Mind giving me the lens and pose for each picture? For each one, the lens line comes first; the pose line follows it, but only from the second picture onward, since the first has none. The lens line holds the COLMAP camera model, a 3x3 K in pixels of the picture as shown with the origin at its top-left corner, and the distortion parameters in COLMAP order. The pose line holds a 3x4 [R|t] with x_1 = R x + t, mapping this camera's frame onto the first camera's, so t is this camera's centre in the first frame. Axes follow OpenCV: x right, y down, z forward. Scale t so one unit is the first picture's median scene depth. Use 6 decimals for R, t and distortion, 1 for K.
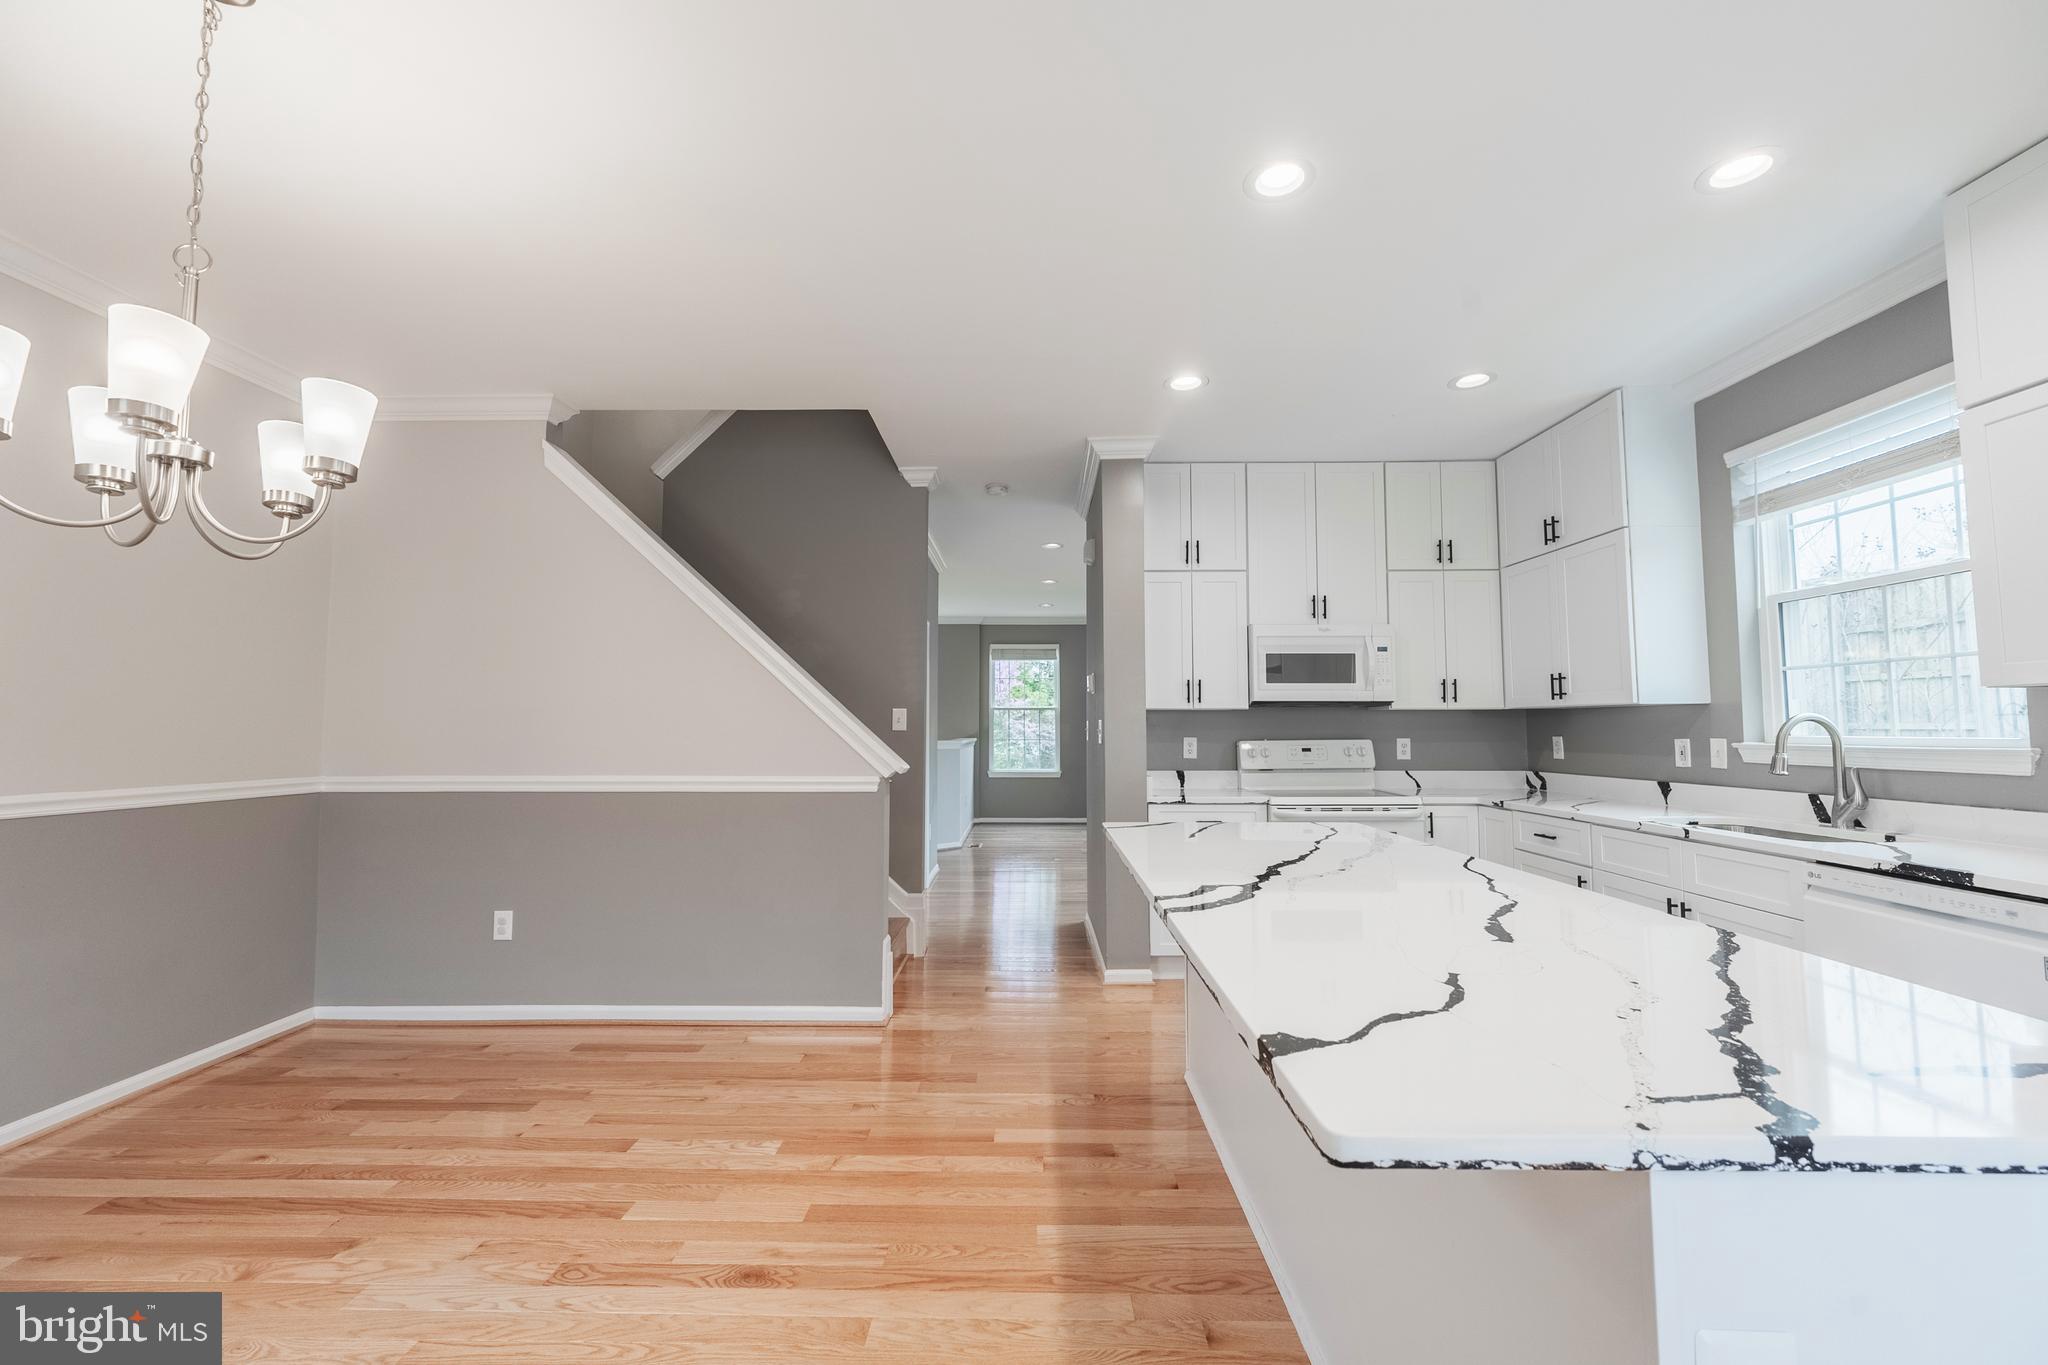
lens RADIAL K [[804.4, 0, 1025.1], [0, 804.4, 682.9], [0, 0, 1]] dist [-0.000374, -0.000830]
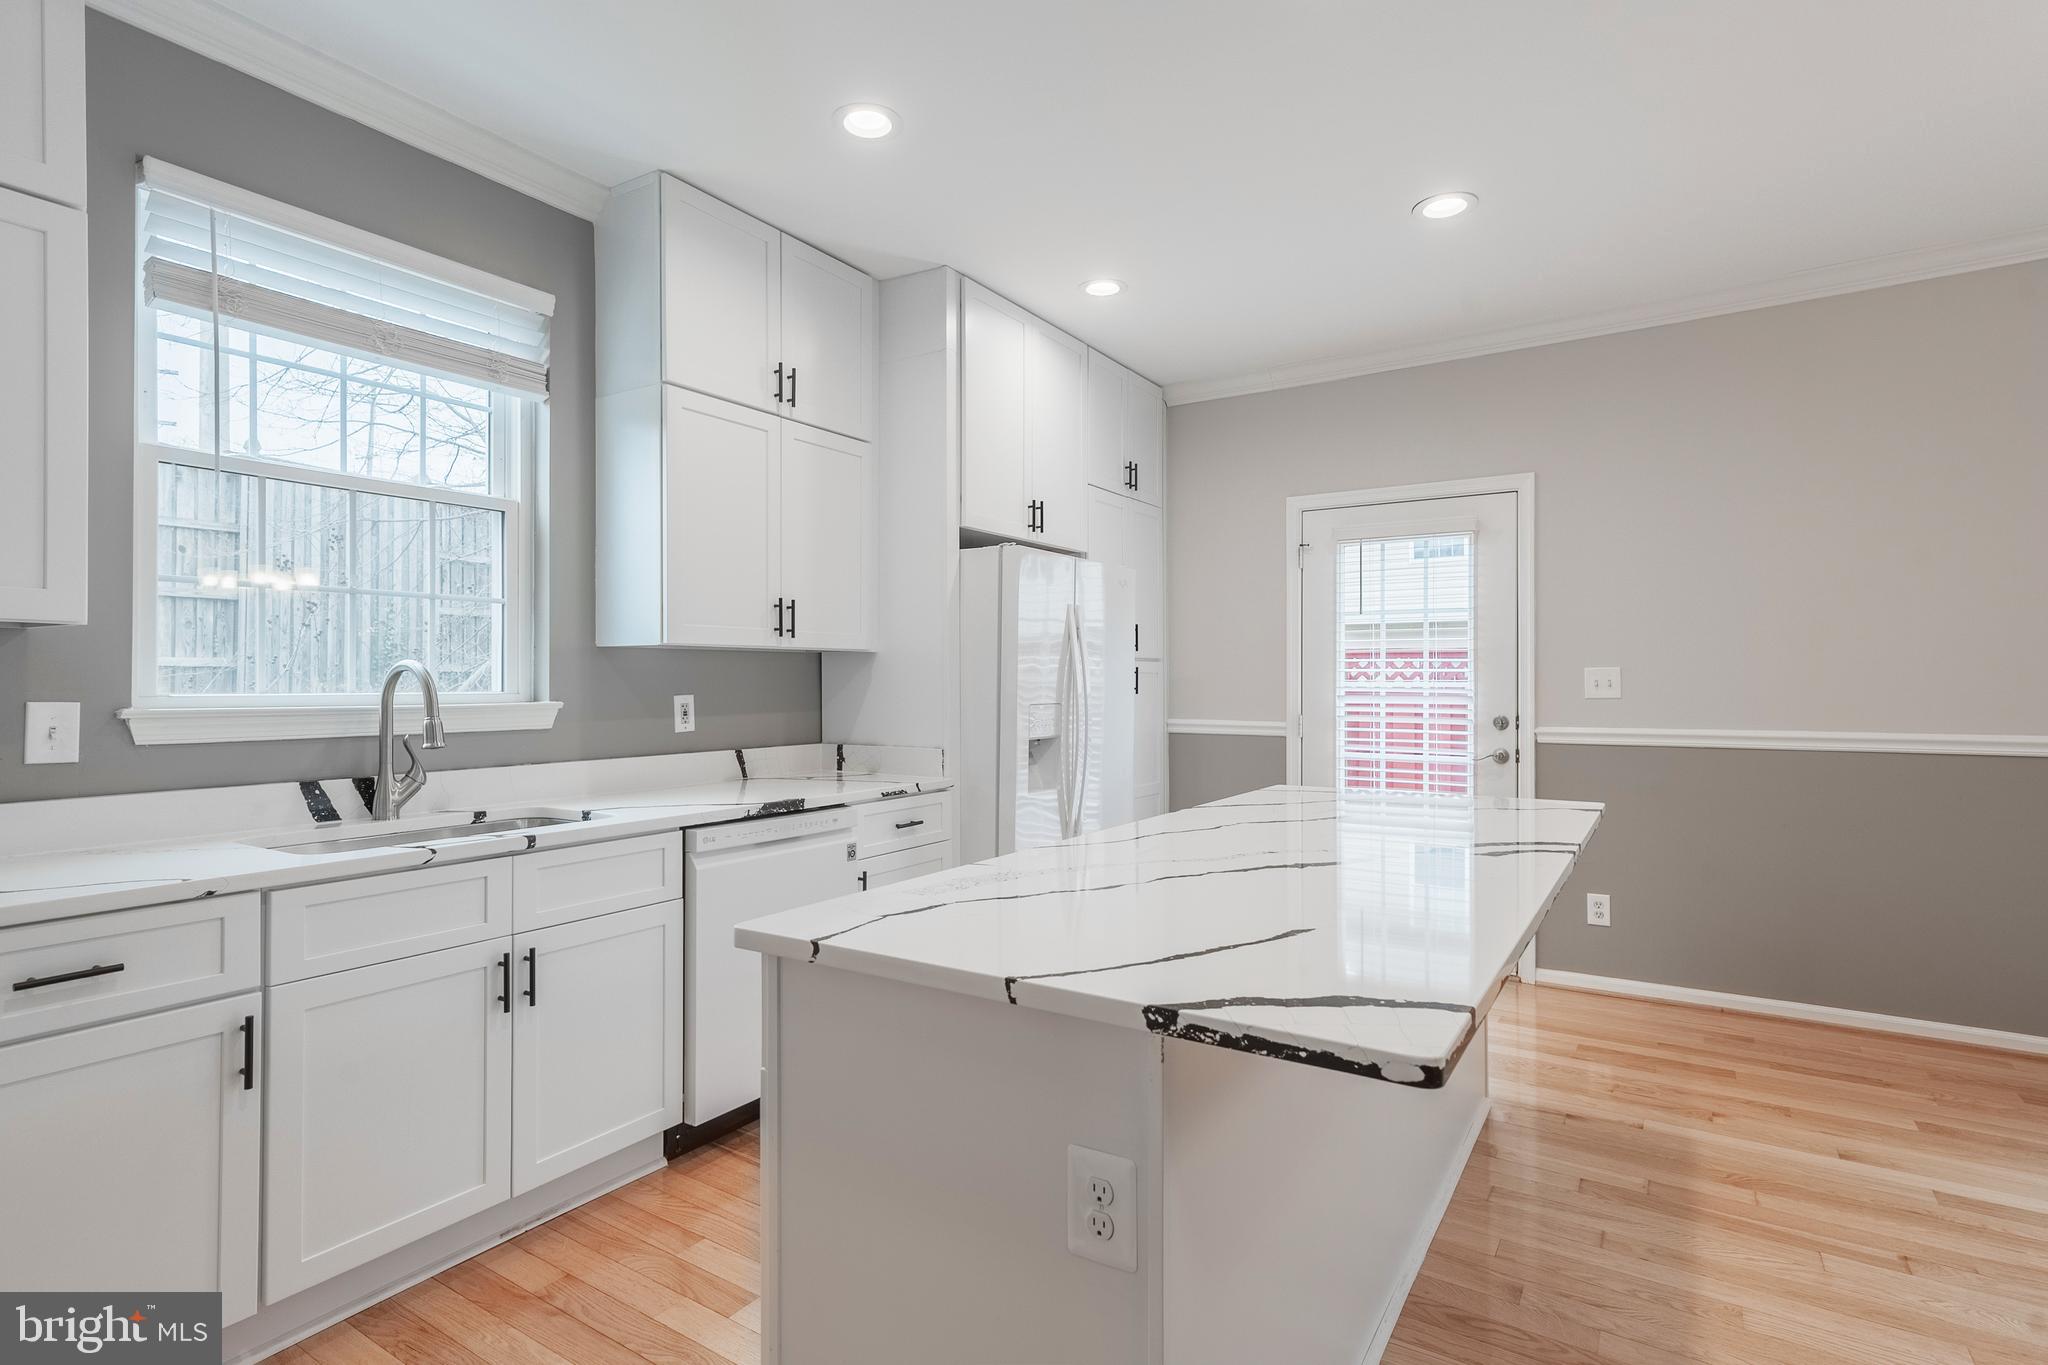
lens RADIAL K [[1009.2, 0, 1034.4], [0, 1009.2, 671.8], [0, 0, 1]] dist [0.004794, 0.005988]
pose [[-0.845701, 0.009648, 0.533570, 0.026663], [-0.027227, 0.997754, -0.061196, 0.063616], [-0.532962, -0.066280, -0.843539, 1.059484]]
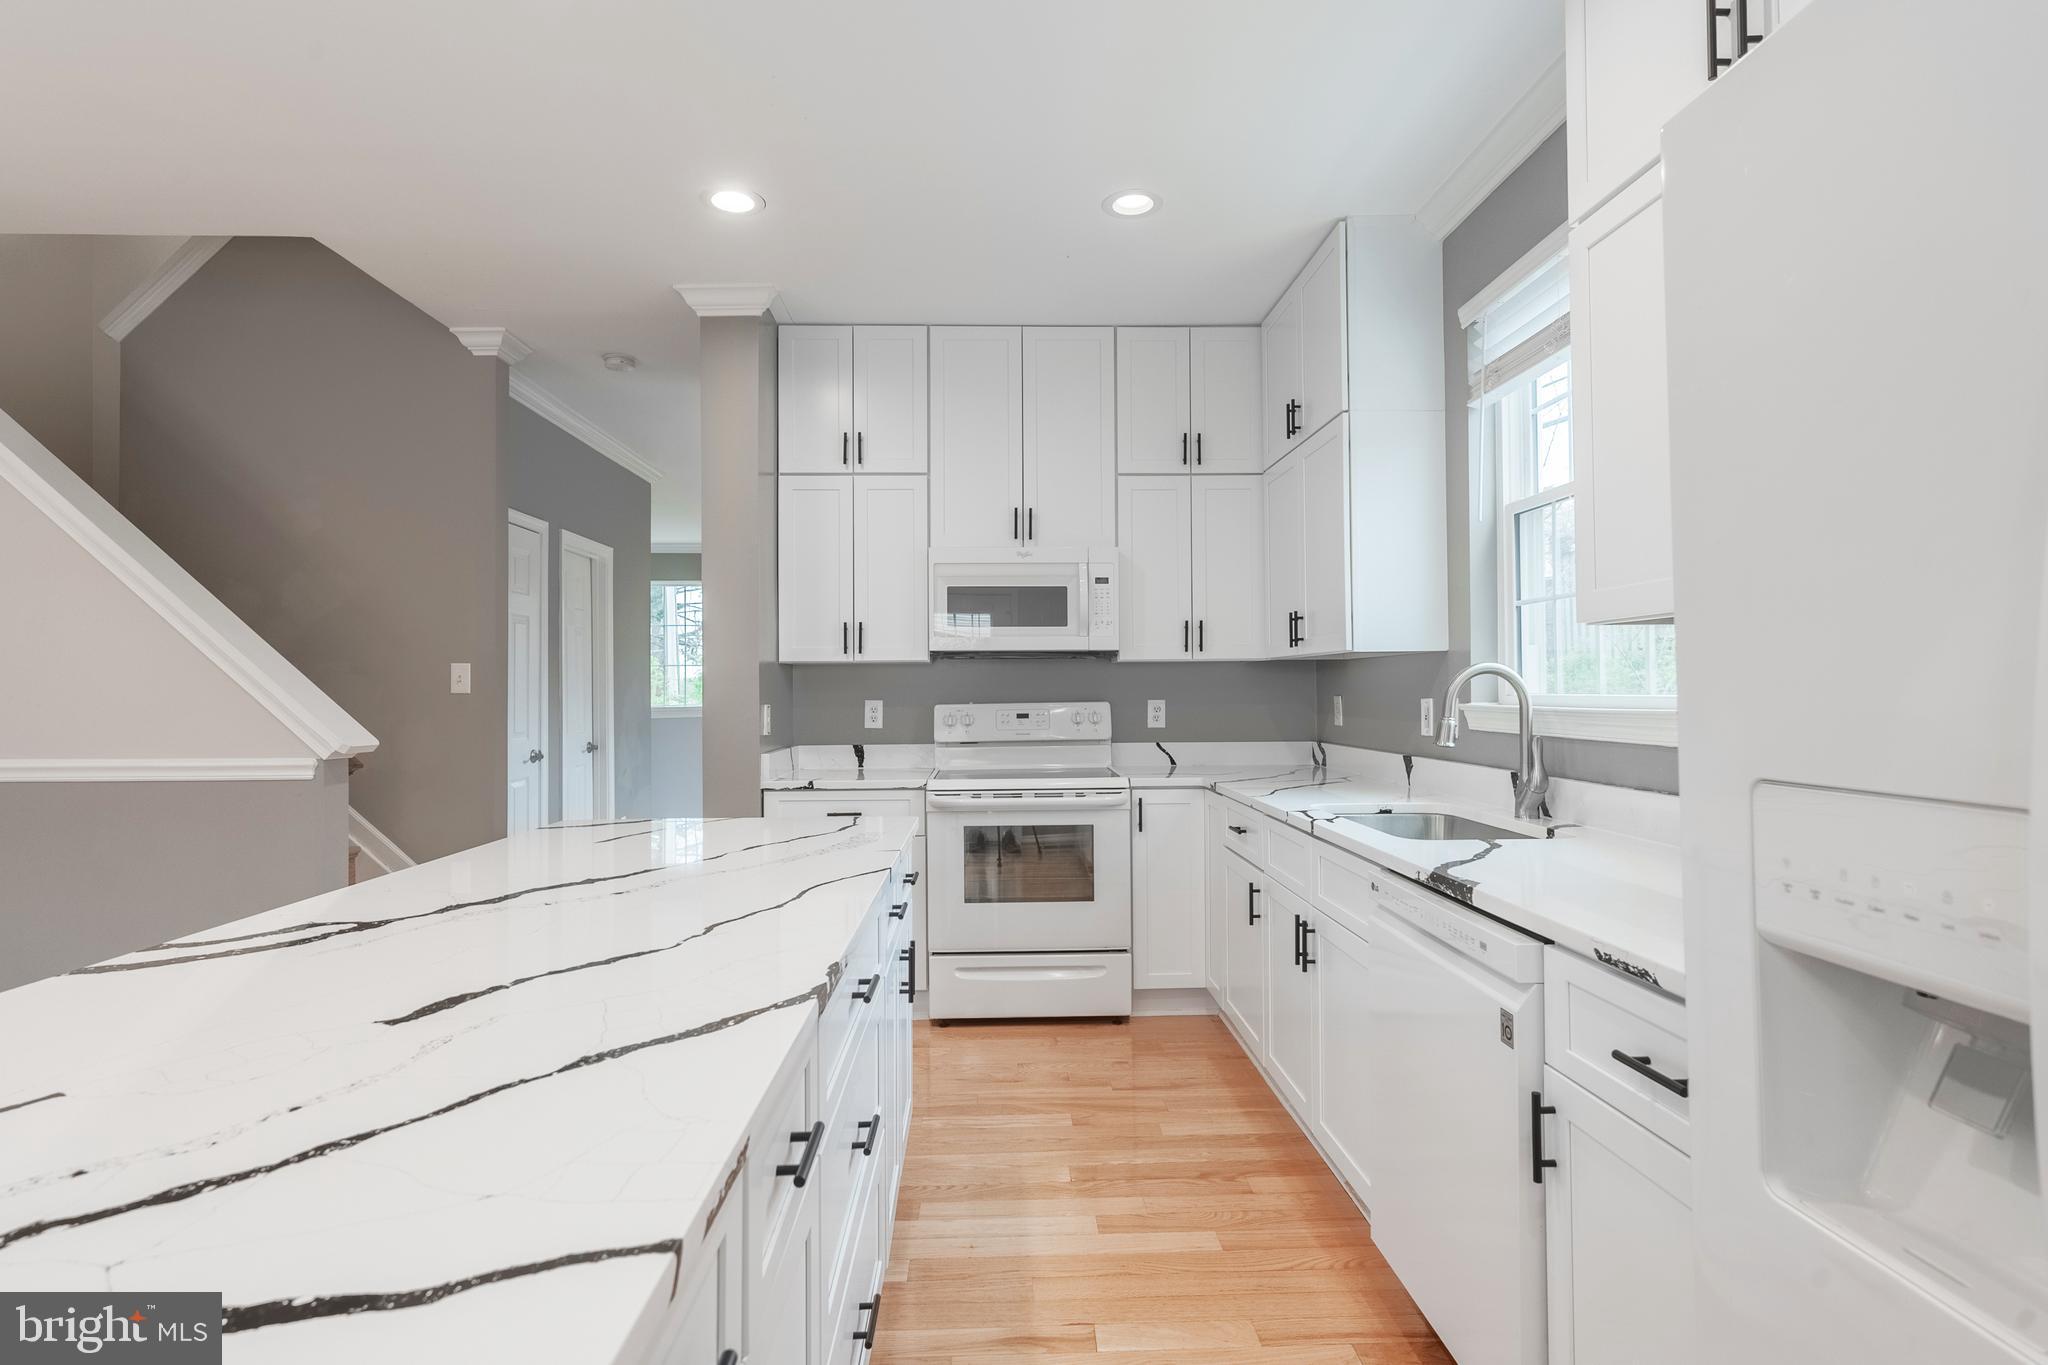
lens RADIAL K [[1009.2, 0, 1026.9], [0, 1009.2, 678.6], [0, 0, 1]] dist [0.004794, 0.005988]
pose [[0.998983, -0.004559, 0.044867, 0.374347], [0.002524, 0.998970, 0.045314, 0.007089], [-0.045027, -0.045154, 0.997965, 0.073165]]
